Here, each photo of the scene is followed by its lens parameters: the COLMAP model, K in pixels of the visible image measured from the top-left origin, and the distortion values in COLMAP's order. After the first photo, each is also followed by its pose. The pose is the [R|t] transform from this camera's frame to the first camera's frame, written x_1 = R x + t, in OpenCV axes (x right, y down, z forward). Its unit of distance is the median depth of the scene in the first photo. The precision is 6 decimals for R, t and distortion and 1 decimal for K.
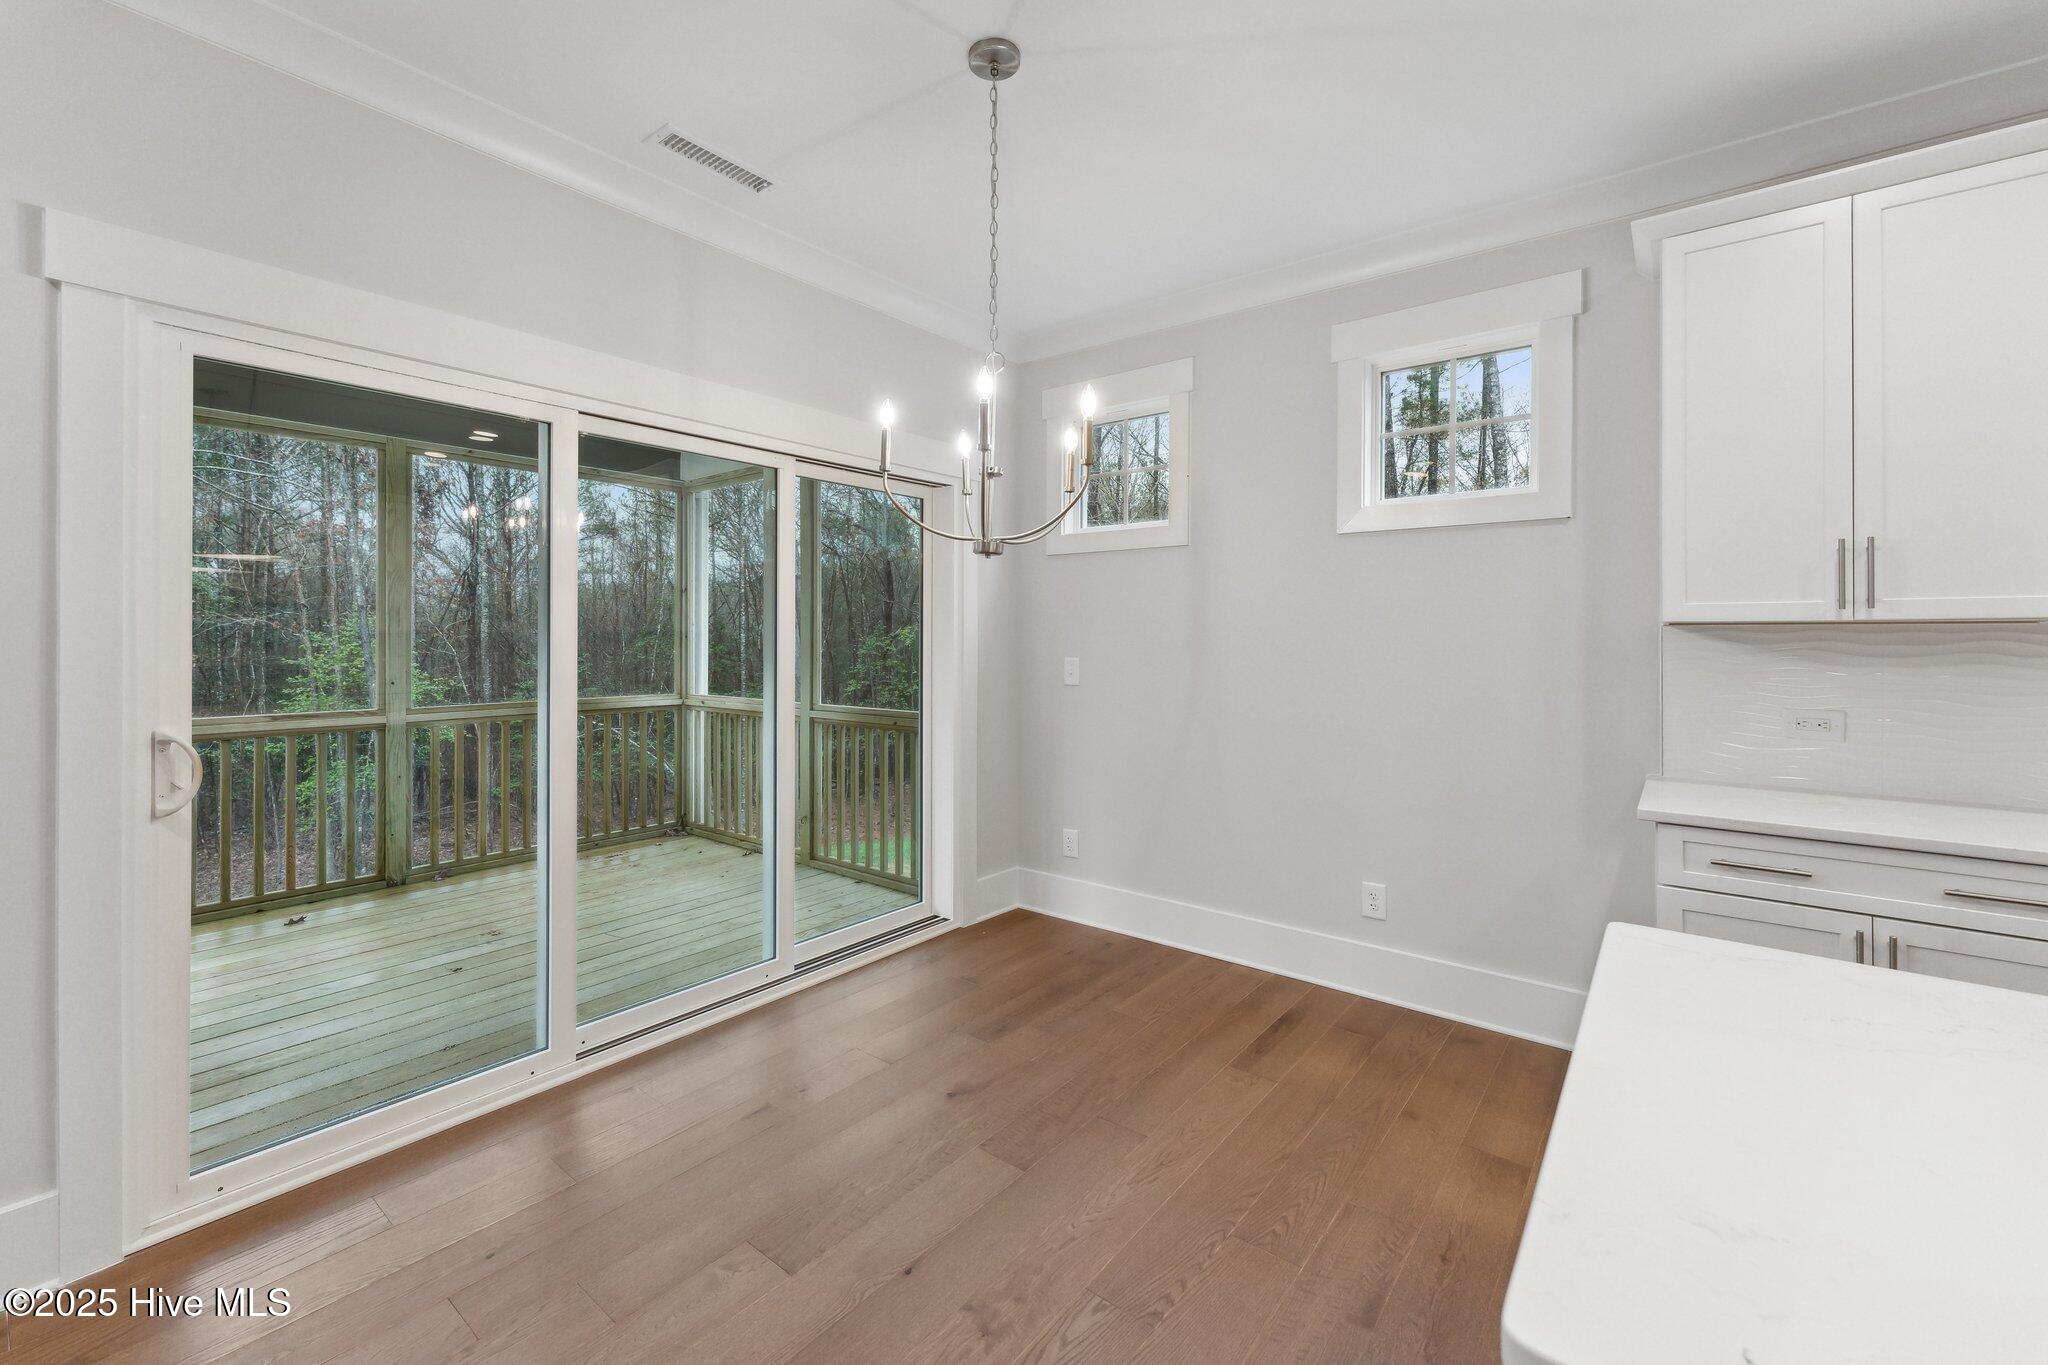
lens RADIAL K [[839.5, 0, 1012.7], [0, 839.5, 636.7], [0, 0, 1]] dist [-0.000529, -0.000096]
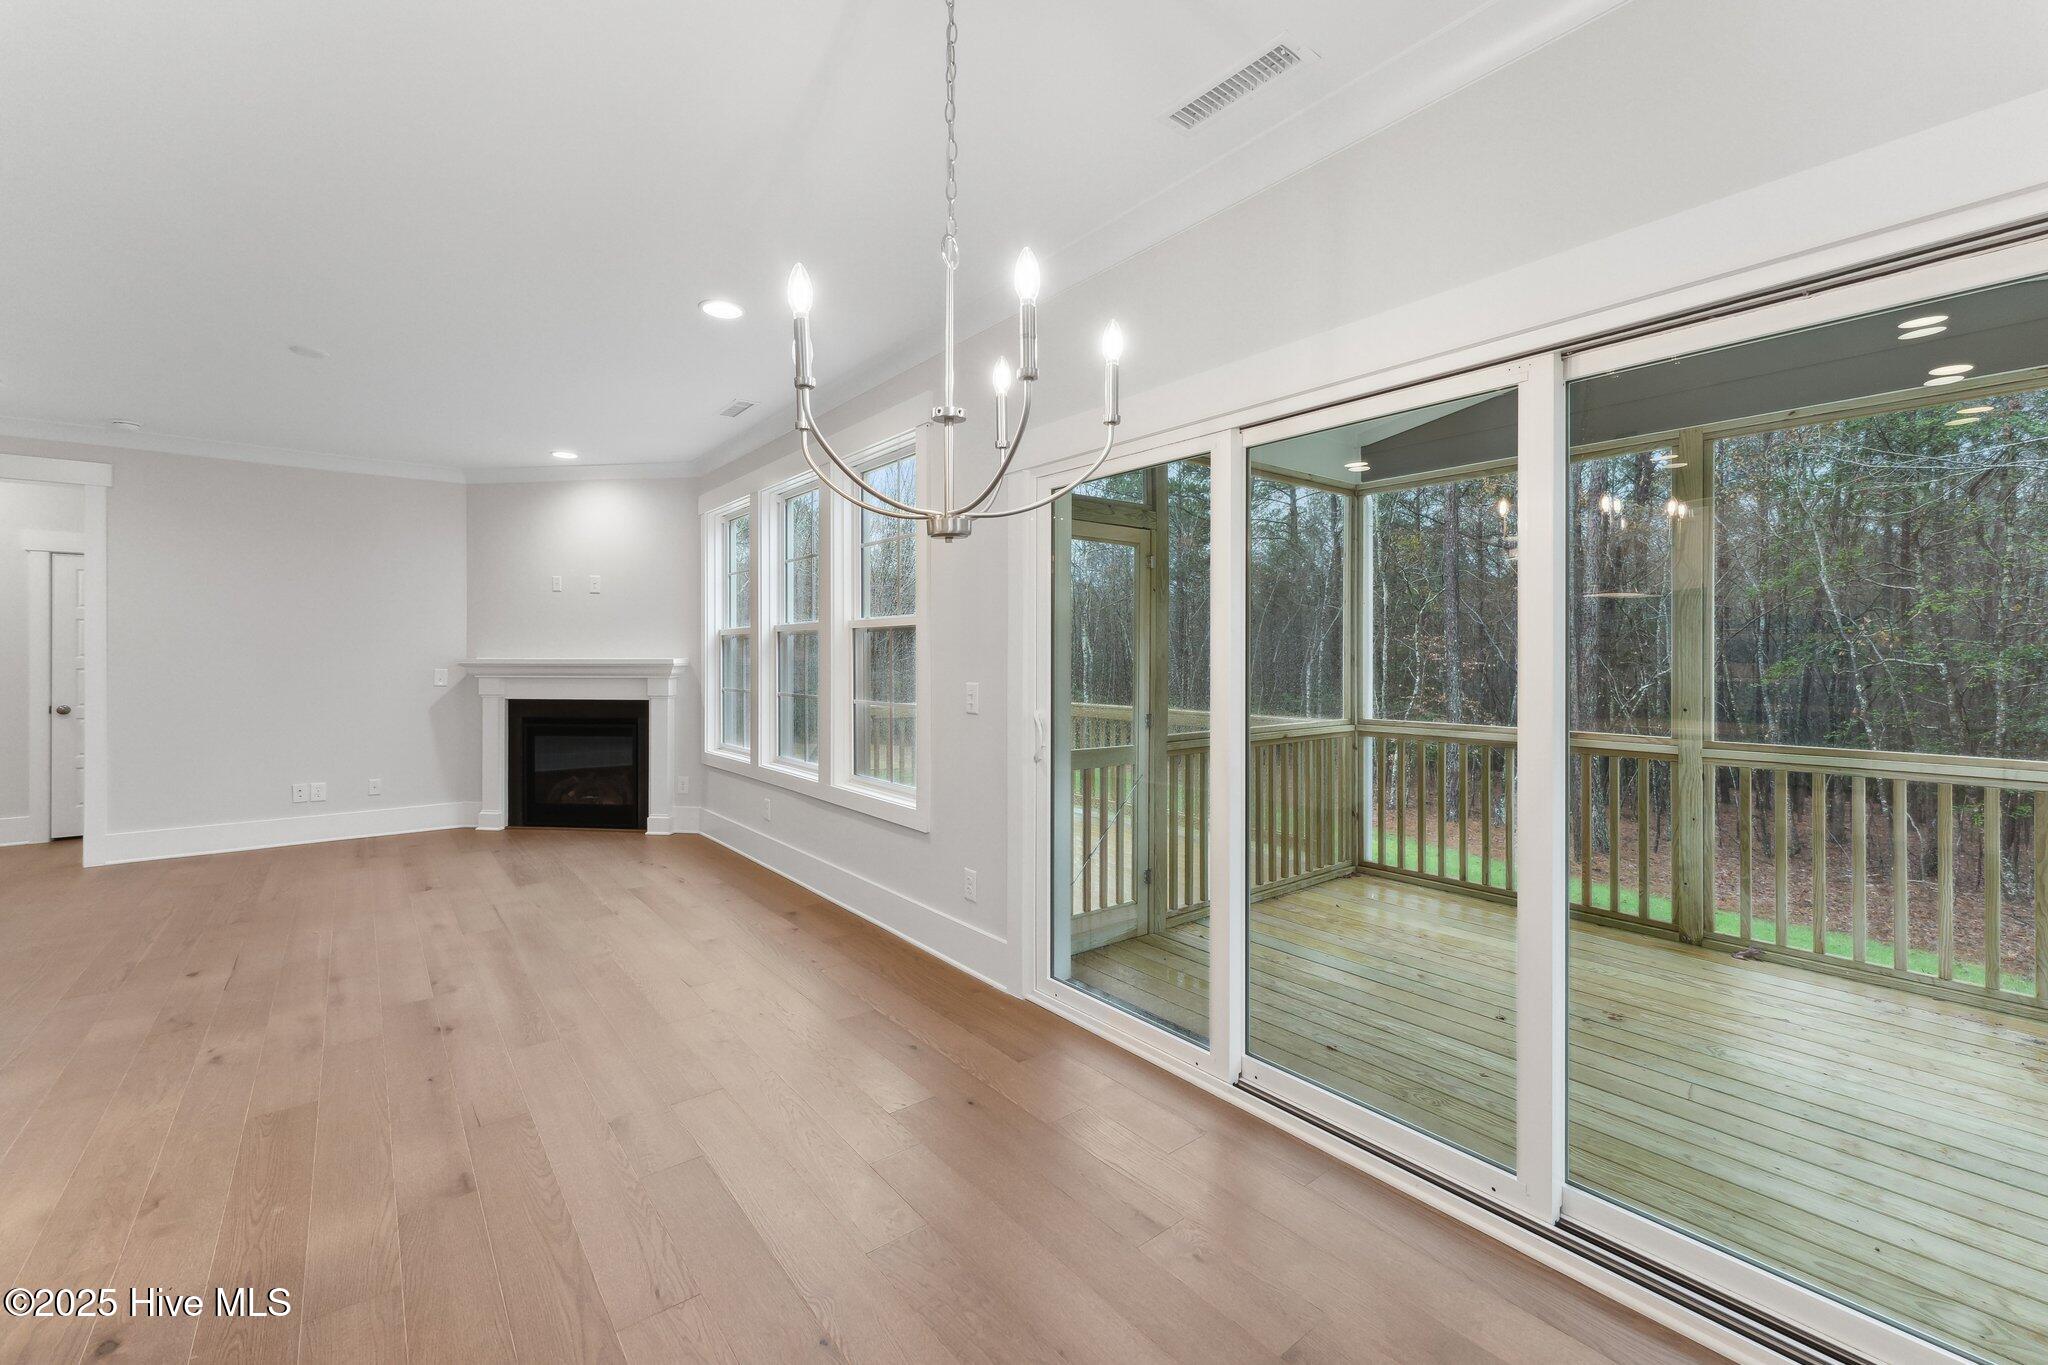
lens RADIAL K [[847.7, 0, 1023.6], [0, 847.7, 656.4], [0, 0, 1]] dist [0.003483, 0.000351]
pose [[-0.217187, -0.000873, -0.976130, 0.405034], [0.001187, 0.999999, -0.001158, -0.000085], [0.976129, -0.001411, -0.217186, 0.771091]]
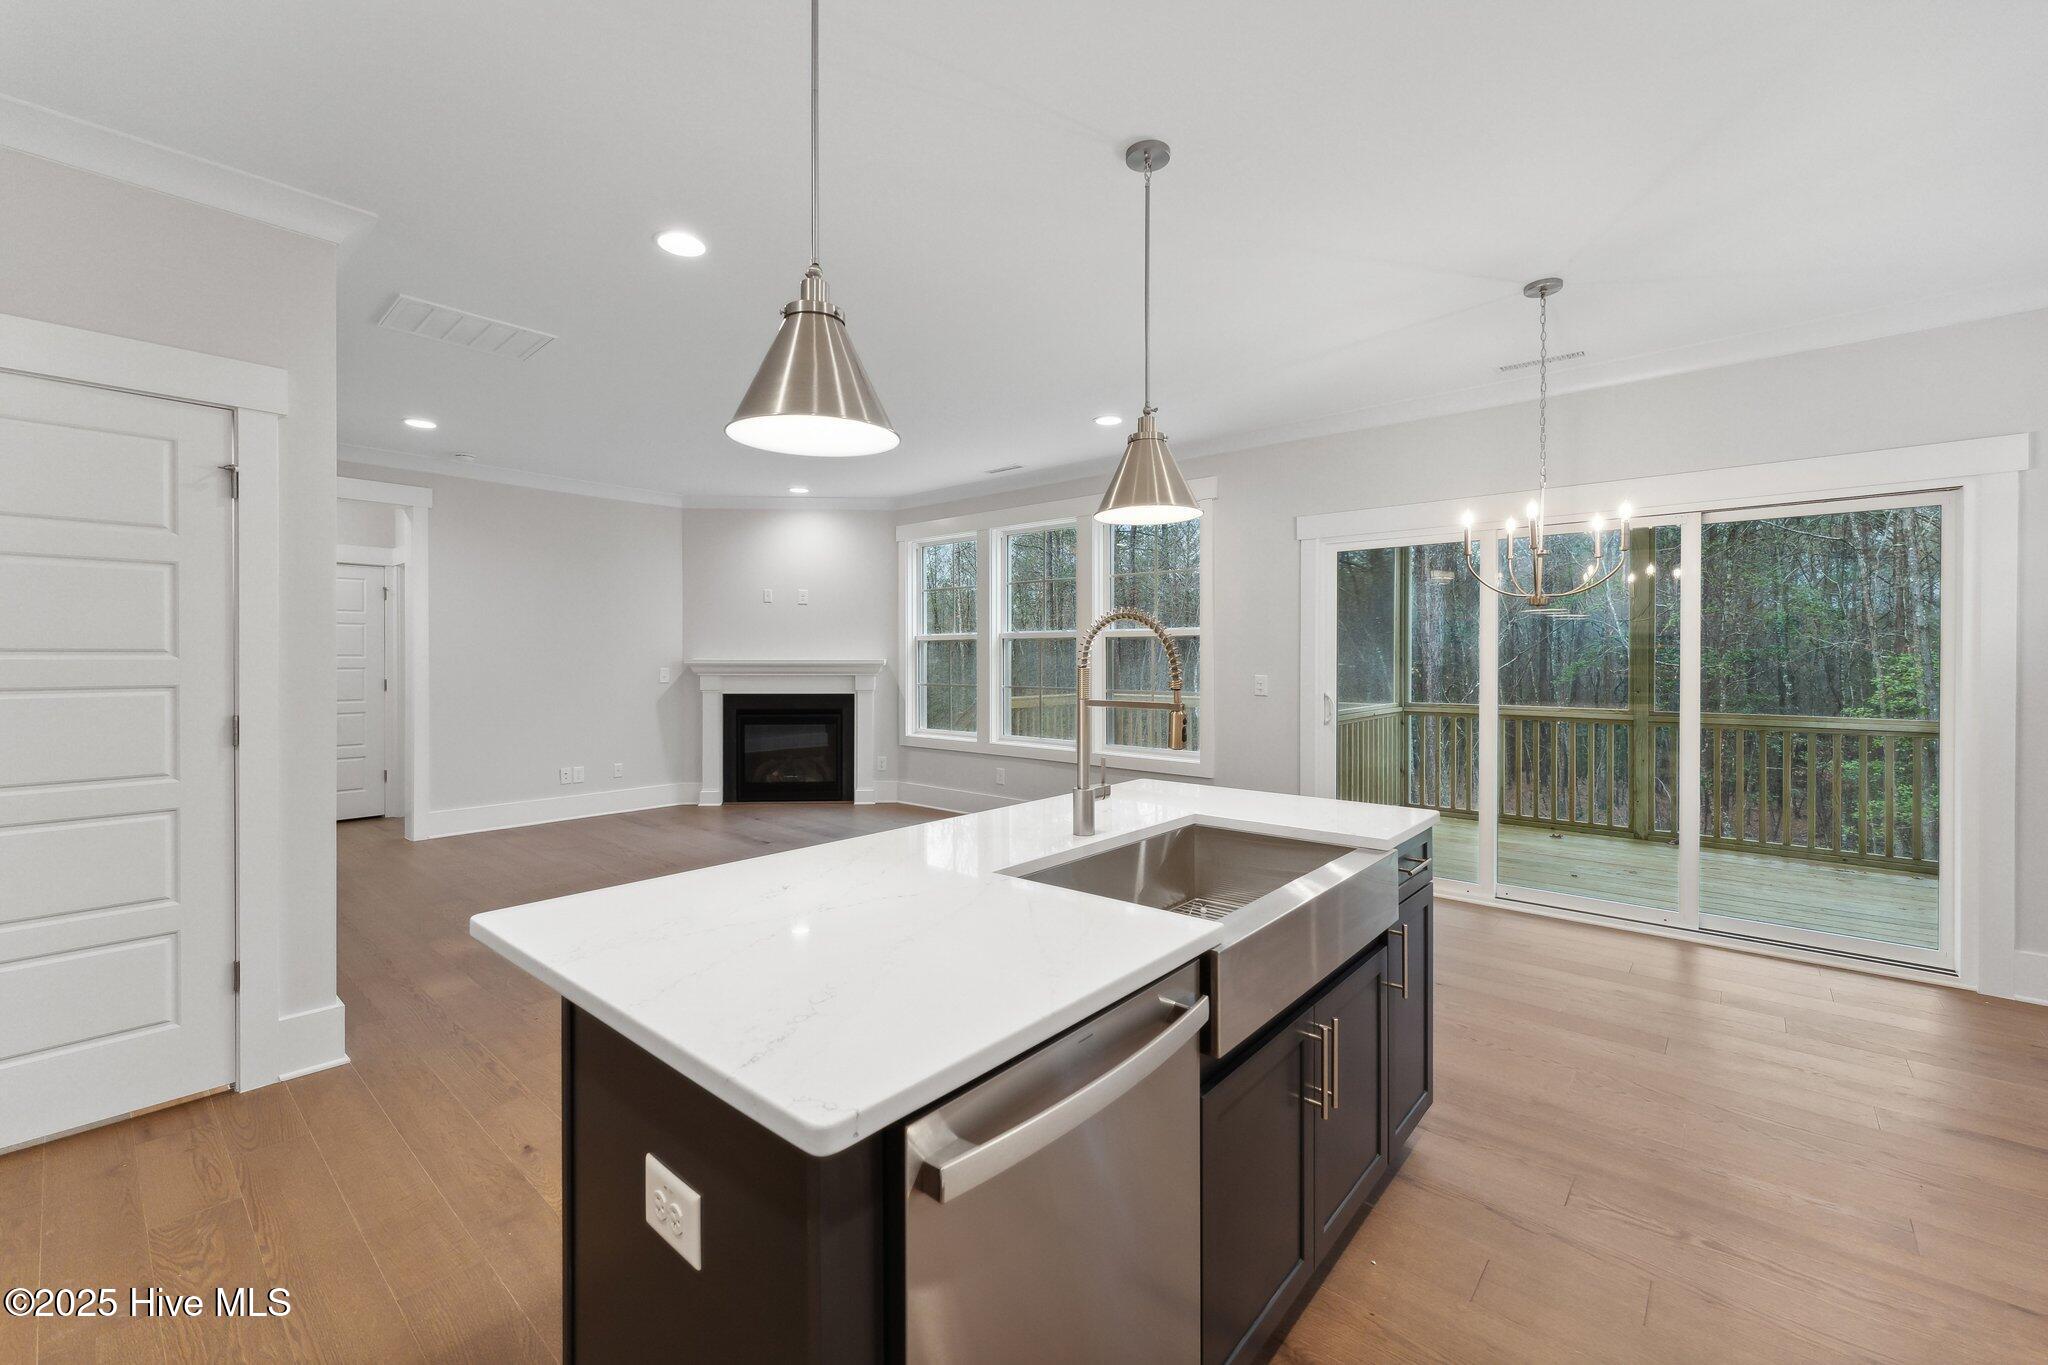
lens RADIAL K [[835.7, 0, 1033.3], [0, 835.7, 660.0], [0, 0, 1]] dist [0.012668, 0.000070]
pose [[-0.027580, 0.001029, -0.999619, 1.005763], [0.000056, 0.999999, 0.001028, 0.001222], [0.999620, -0.000028, -0.027580, 0.058195]]
